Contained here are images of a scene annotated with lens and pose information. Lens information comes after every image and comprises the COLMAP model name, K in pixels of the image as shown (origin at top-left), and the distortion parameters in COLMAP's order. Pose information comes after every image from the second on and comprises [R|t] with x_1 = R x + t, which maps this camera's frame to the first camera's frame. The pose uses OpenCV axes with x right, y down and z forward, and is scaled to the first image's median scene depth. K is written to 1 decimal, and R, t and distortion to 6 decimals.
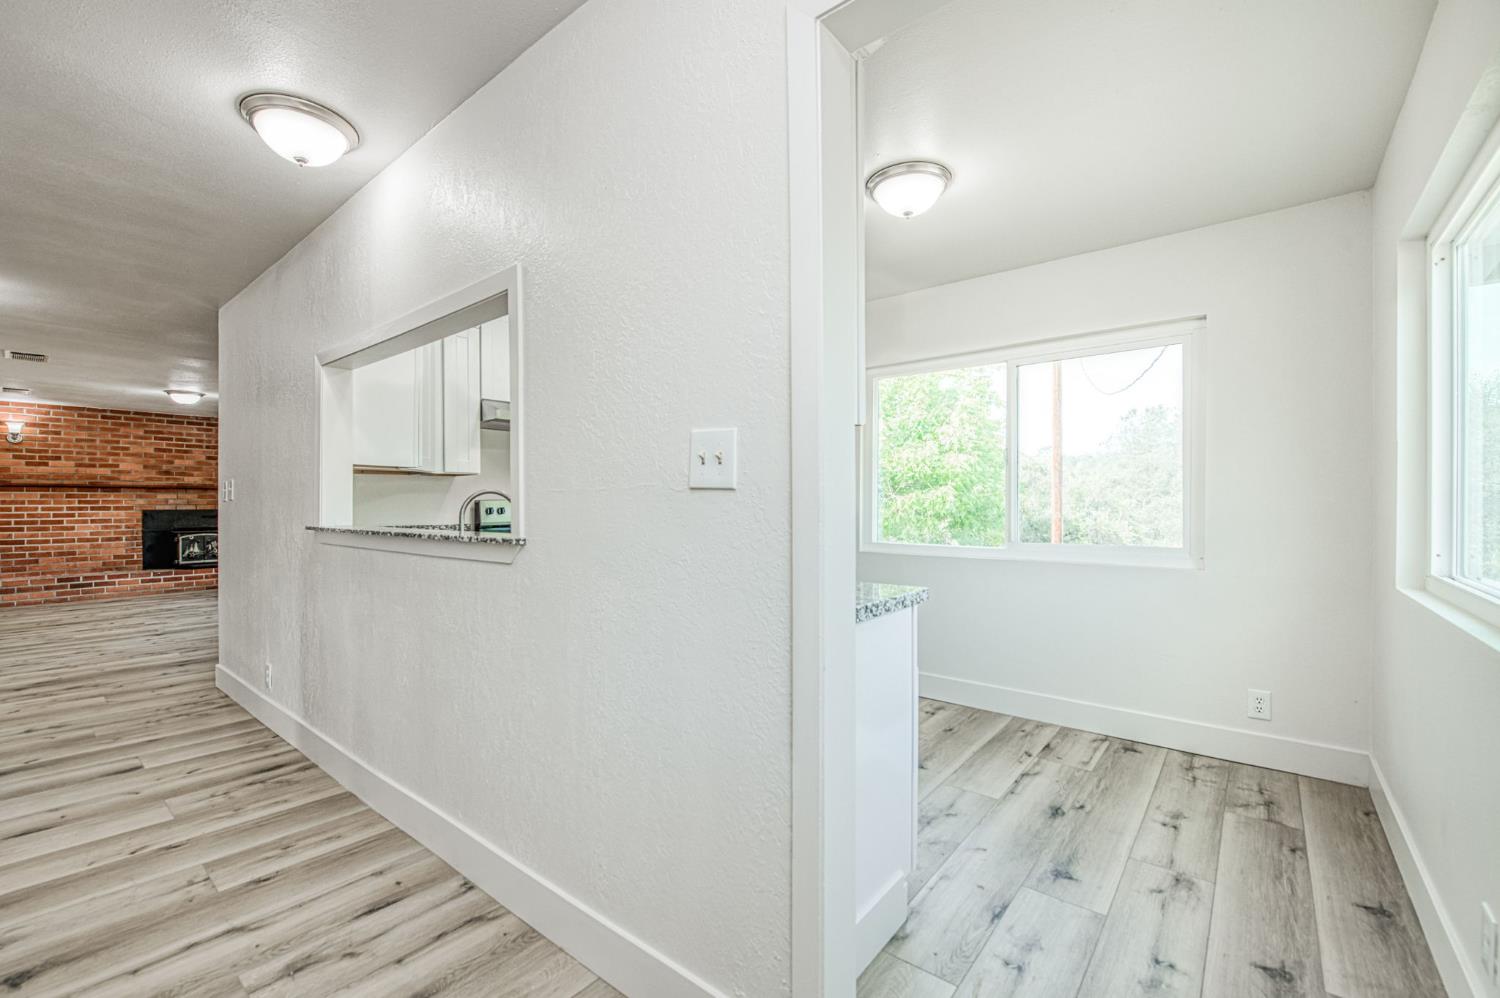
lens RADIAL K [[619.6, 0, 746.4], [0, 619.6, 502.0], [0, 0, 1]] dist [-0.025036, -0.000342]
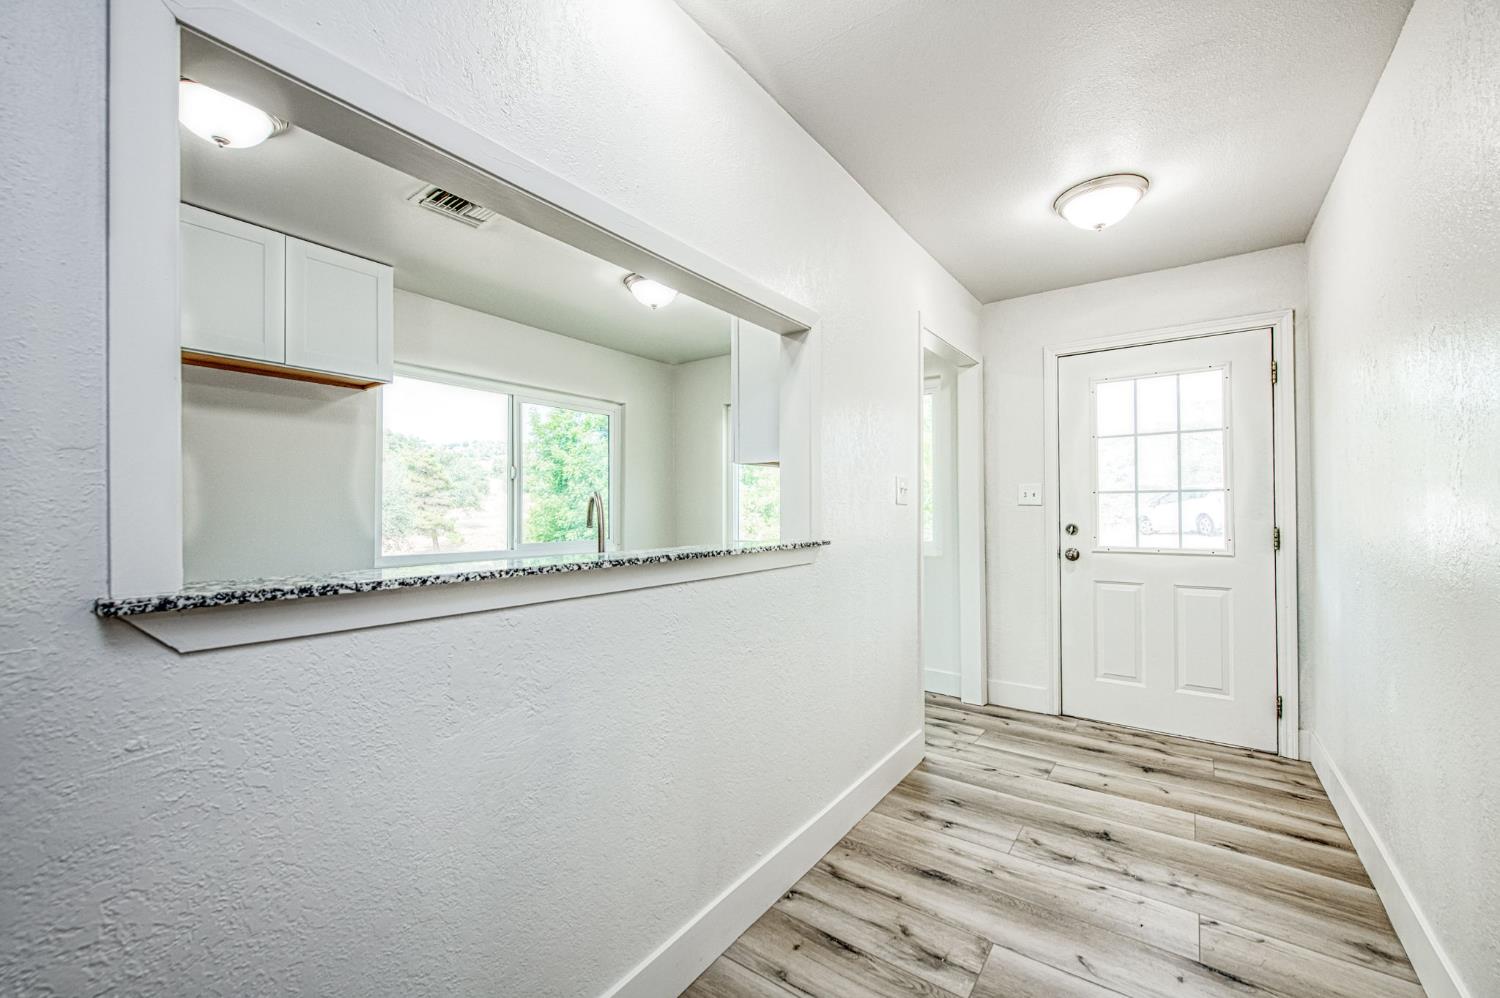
lens RADIAL K [[619.6, 0, 743.6], [0, 619.6, 502.8], [0, 0, 1]] dist [-0.025036, -0.000342]
pose [[-0.057321, 0.016101, 0.998226, -1.662414], [0.009313, 0.999835, -0.015592, 0.007969], [-0.998312, 0.008403, -0.057461, 1.289566]]
